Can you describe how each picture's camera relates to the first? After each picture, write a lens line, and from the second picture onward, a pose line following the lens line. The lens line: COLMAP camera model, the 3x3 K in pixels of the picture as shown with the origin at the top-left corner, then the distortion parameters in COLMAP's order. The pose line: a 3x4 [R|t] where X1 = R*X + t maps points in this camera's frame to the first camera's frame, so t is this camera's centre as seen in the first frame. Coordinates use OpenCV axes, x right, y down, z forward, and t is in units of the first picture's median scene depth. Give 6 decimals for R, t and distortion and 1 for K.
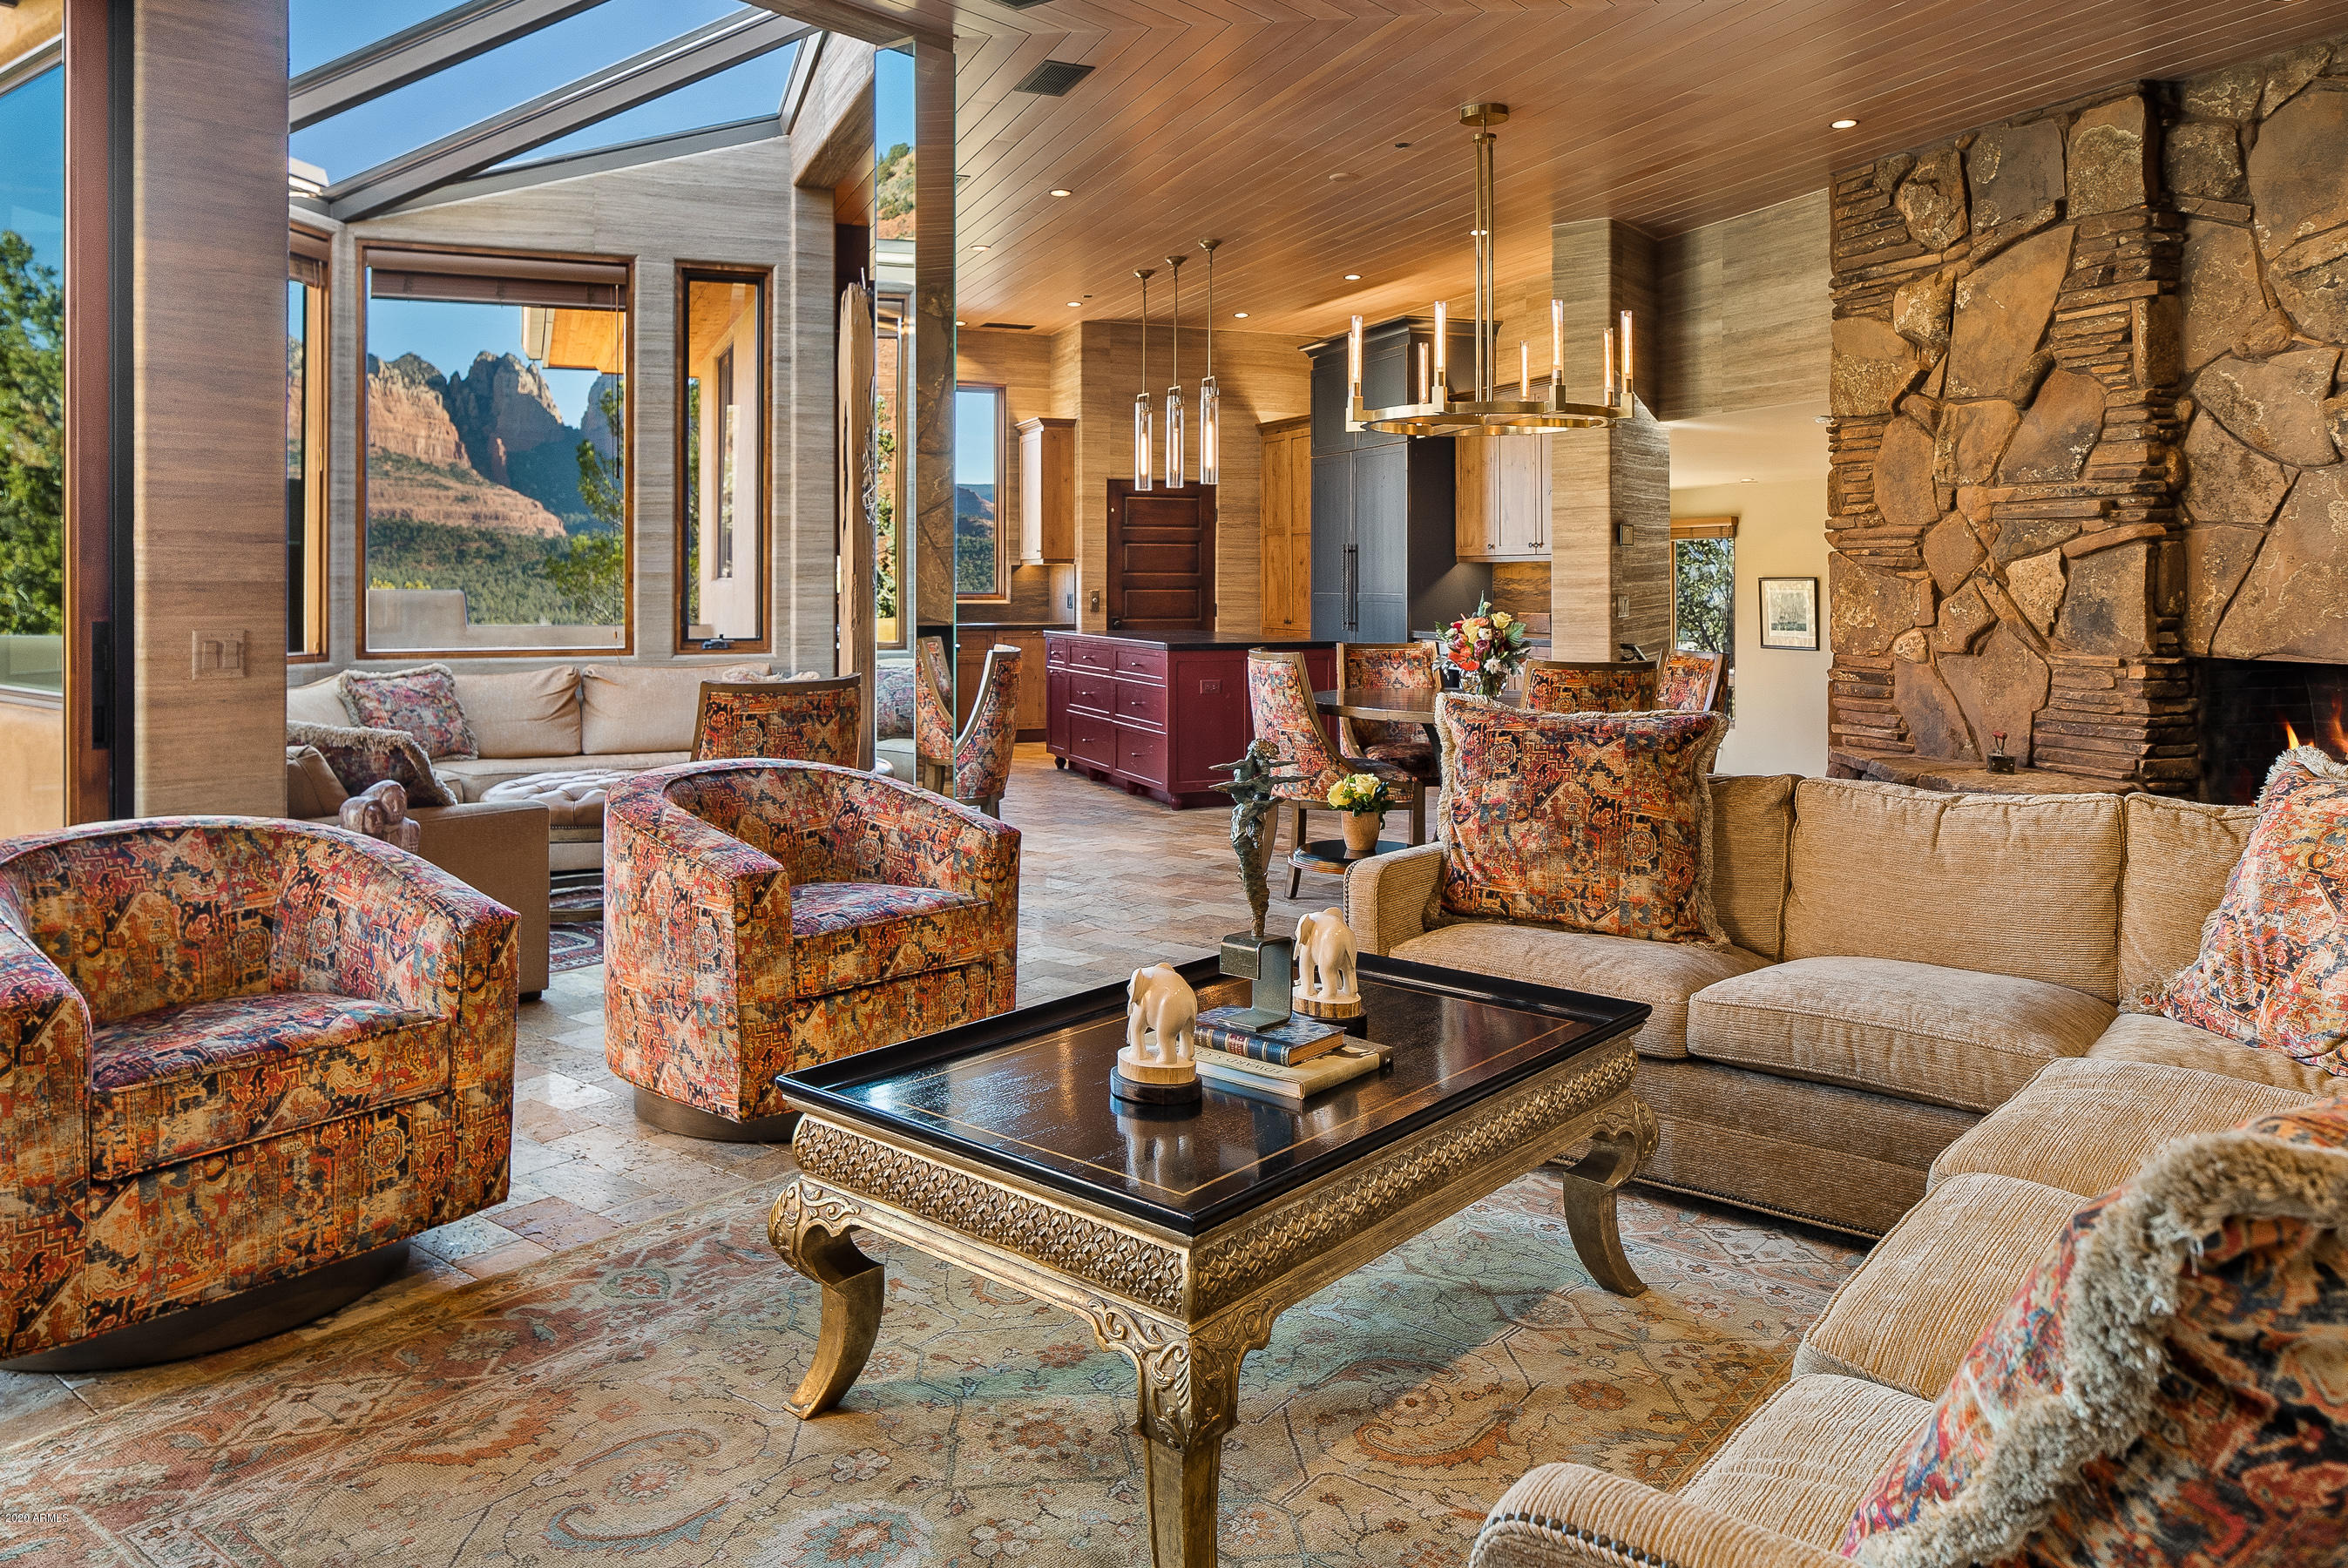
lens RADIAL K [[1618.6, 0, 1177.7], [0, 1618.6, 579.8], [0, 0, 1]] dist [-0.007027, -0.000876]
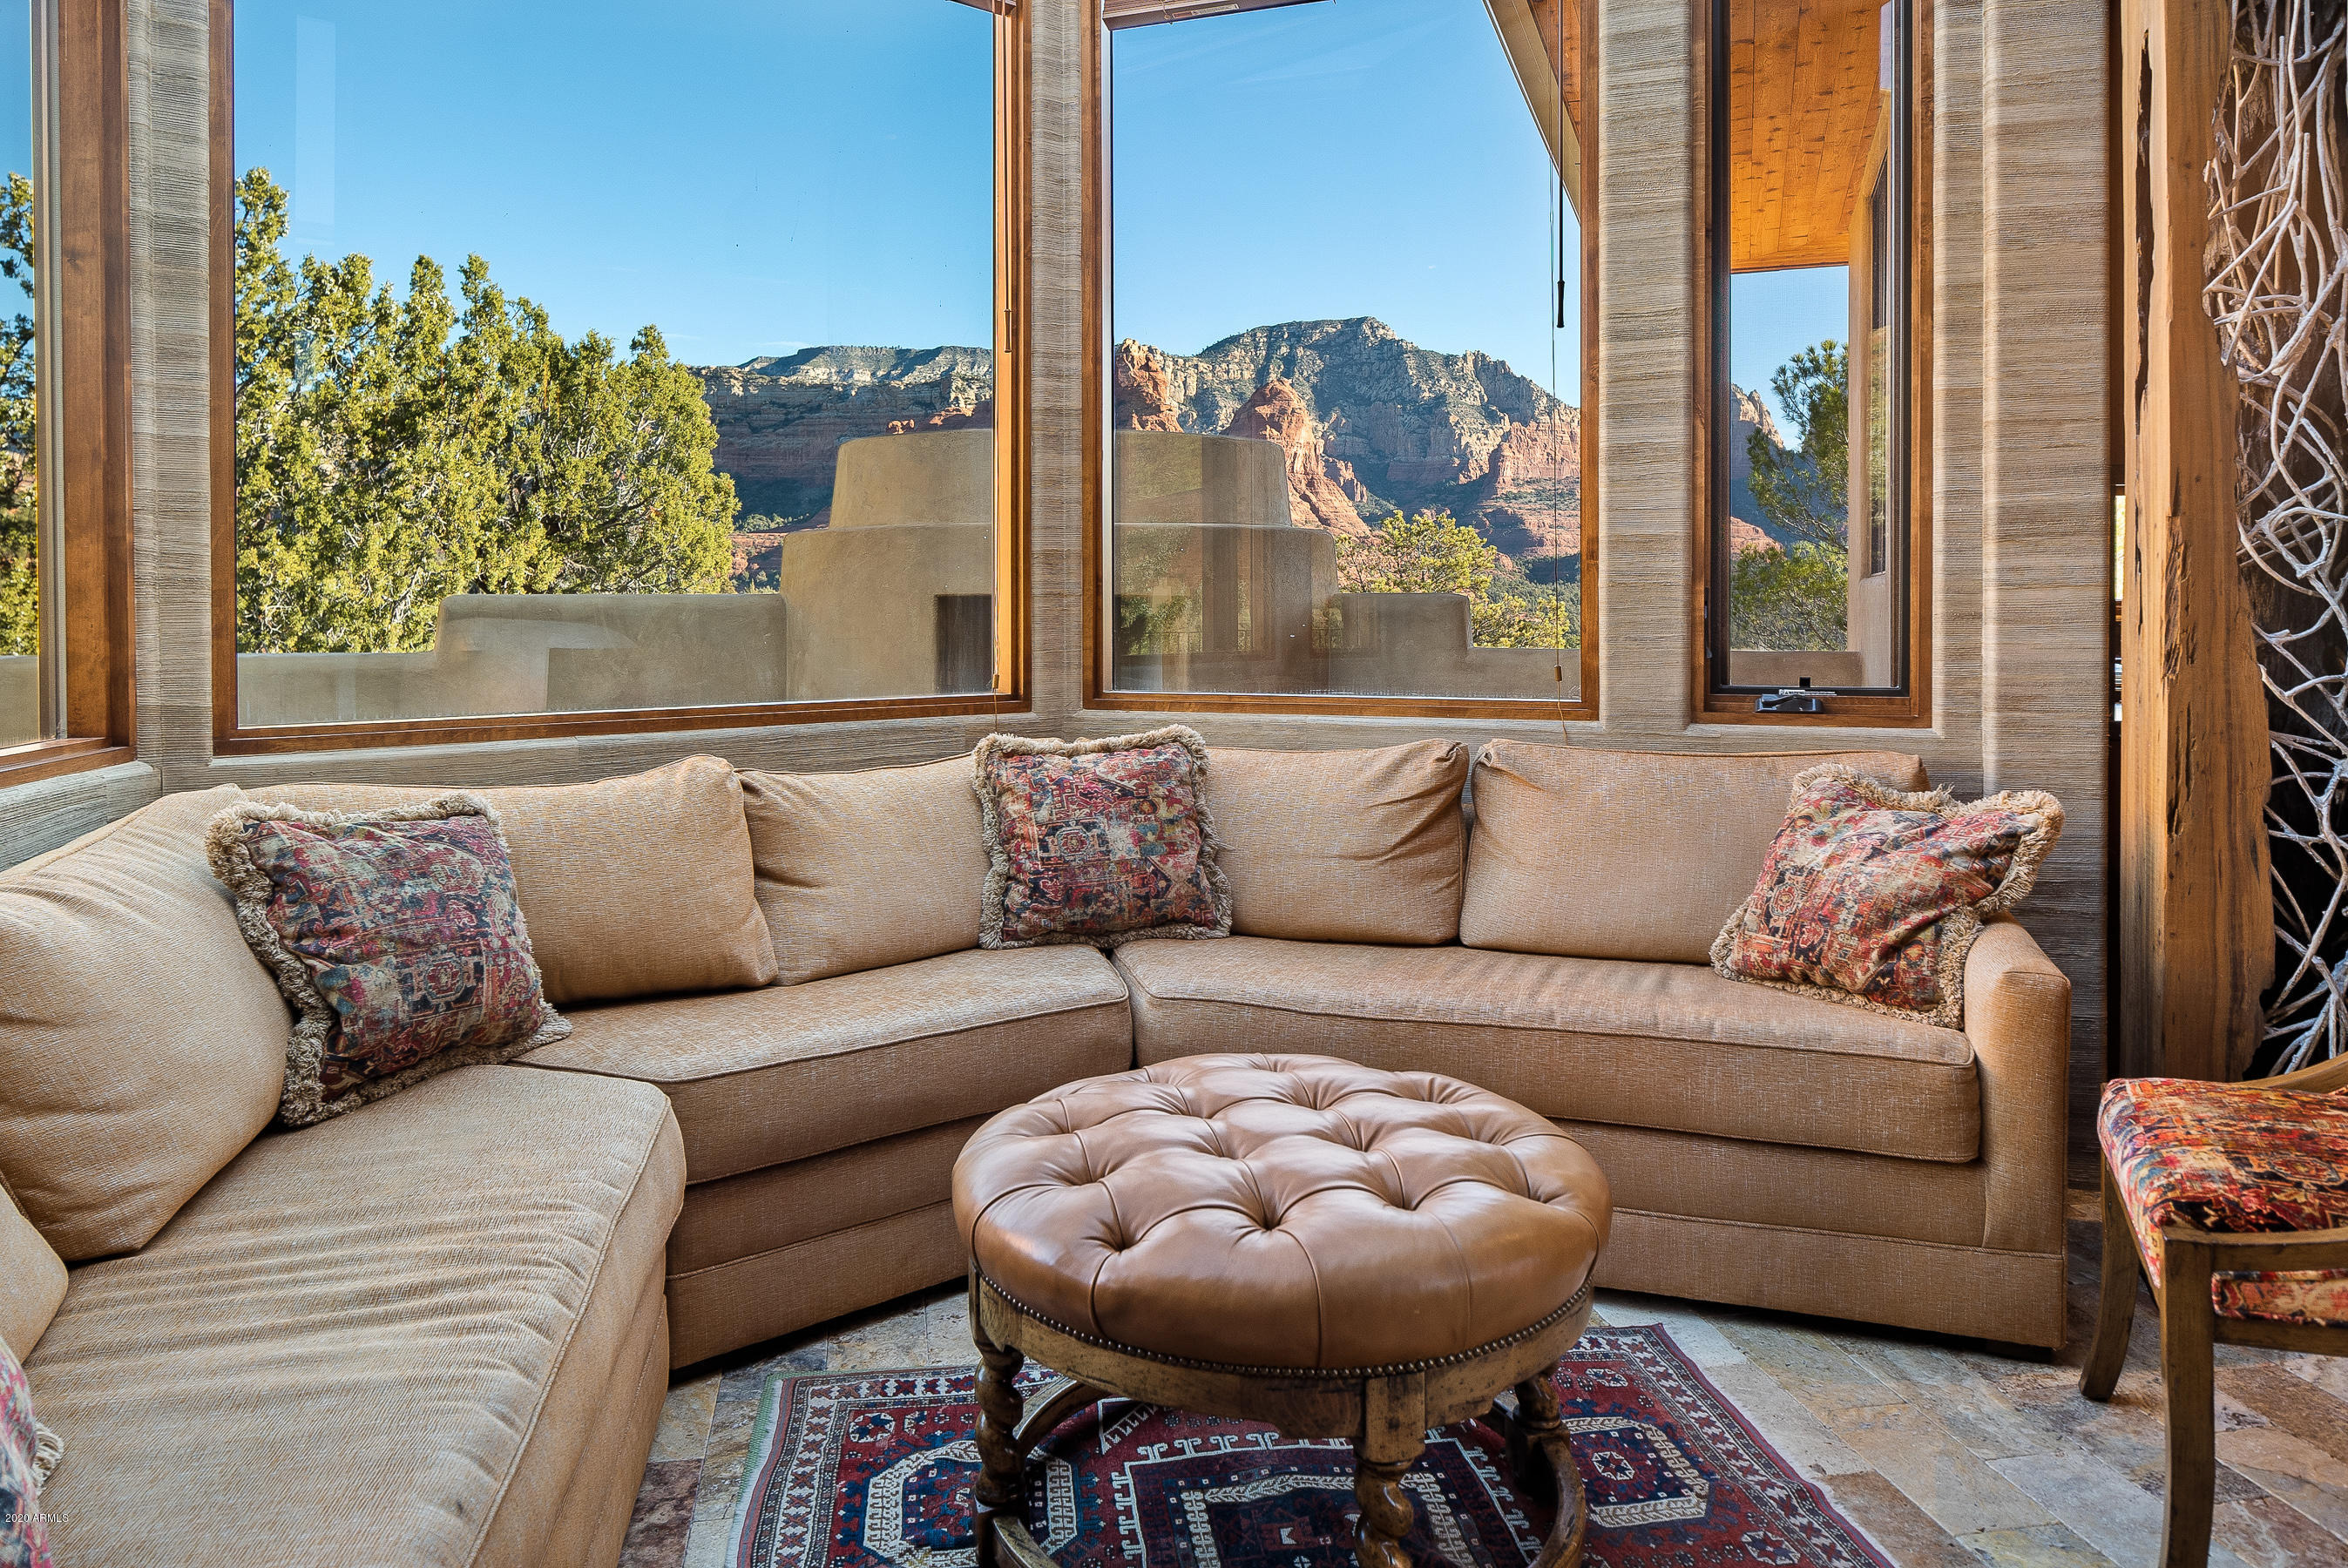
lens RADIAL K [[1618.6, 0, 1133.4], [0, 1618.6, 617.0], [0, 0, 1]] dist [-0.007027, -0.000876]
pose [[0.732837, 0.003183, -0.680397, -0.124953], [0.002185, 0.999973, 0.007032, 0.014598], [0.680400, -0.006640, 0.732810, 0.581749]]
